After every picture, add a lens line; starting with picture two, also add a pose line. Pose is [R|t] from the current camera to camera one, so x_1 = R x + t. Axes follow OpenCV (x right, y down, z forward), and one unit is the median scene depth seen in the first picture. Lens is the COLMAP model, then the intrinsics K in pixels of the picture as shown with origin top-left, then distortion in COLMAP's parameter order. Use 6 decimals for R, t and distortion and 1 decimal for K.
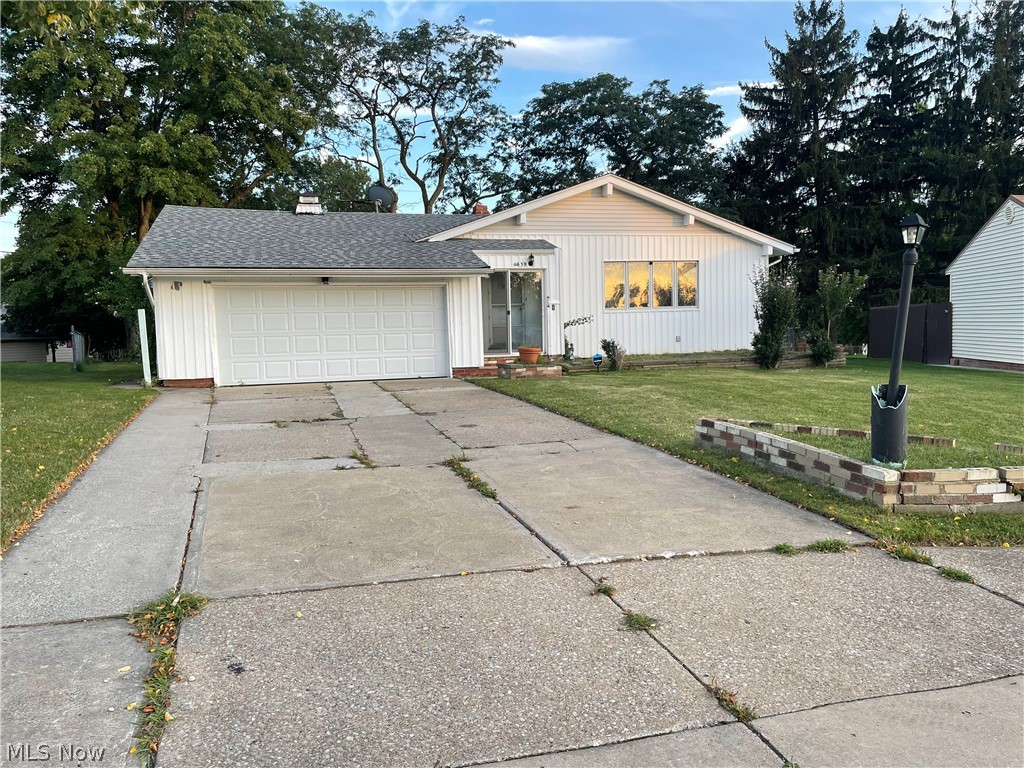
lens RADIAL K [[761.4, 0, 517.1], [0, 761.4, 388.5], [0, 0, 1]] dist [0.089537, -0.107884]
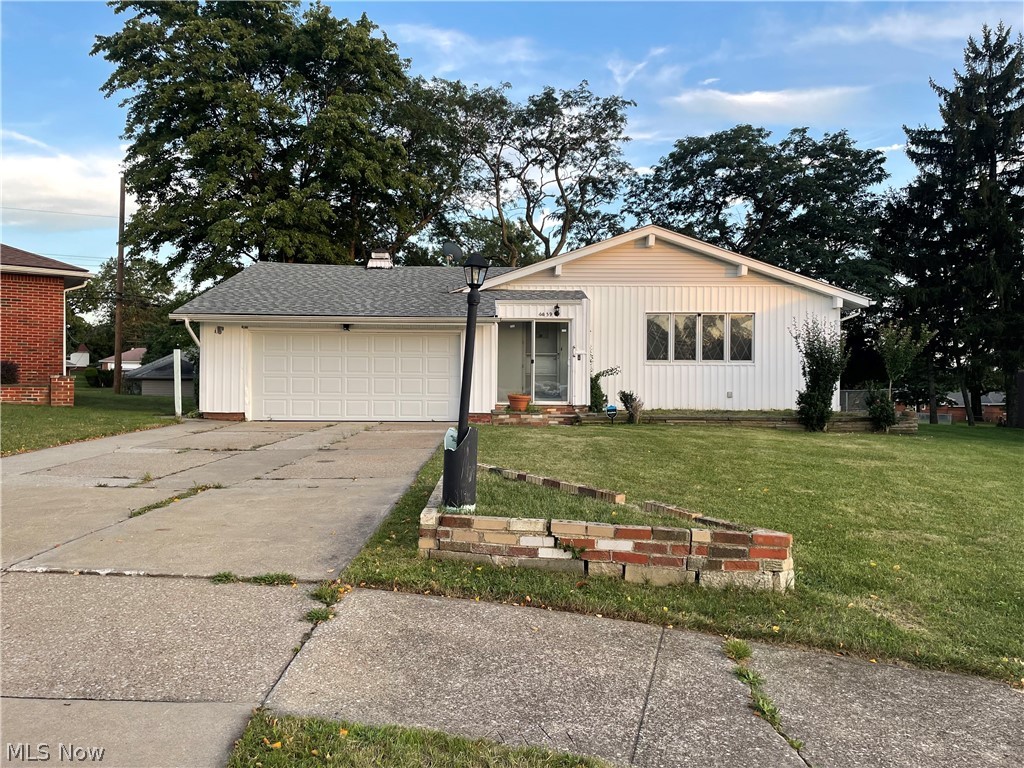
lens RADIAL K [[761.4, 0, 517.1], [0, 761.4, 388.5], [0, 0, 1]] dist [0.089537, -0.107884]
pose [[0.963174, 0.034156, -0.266699, 0.209692], [-0.053113, 0.996523, -0.064191, 0.001479], [0.263579, 0.075993, 0.961640, 0.024375]]
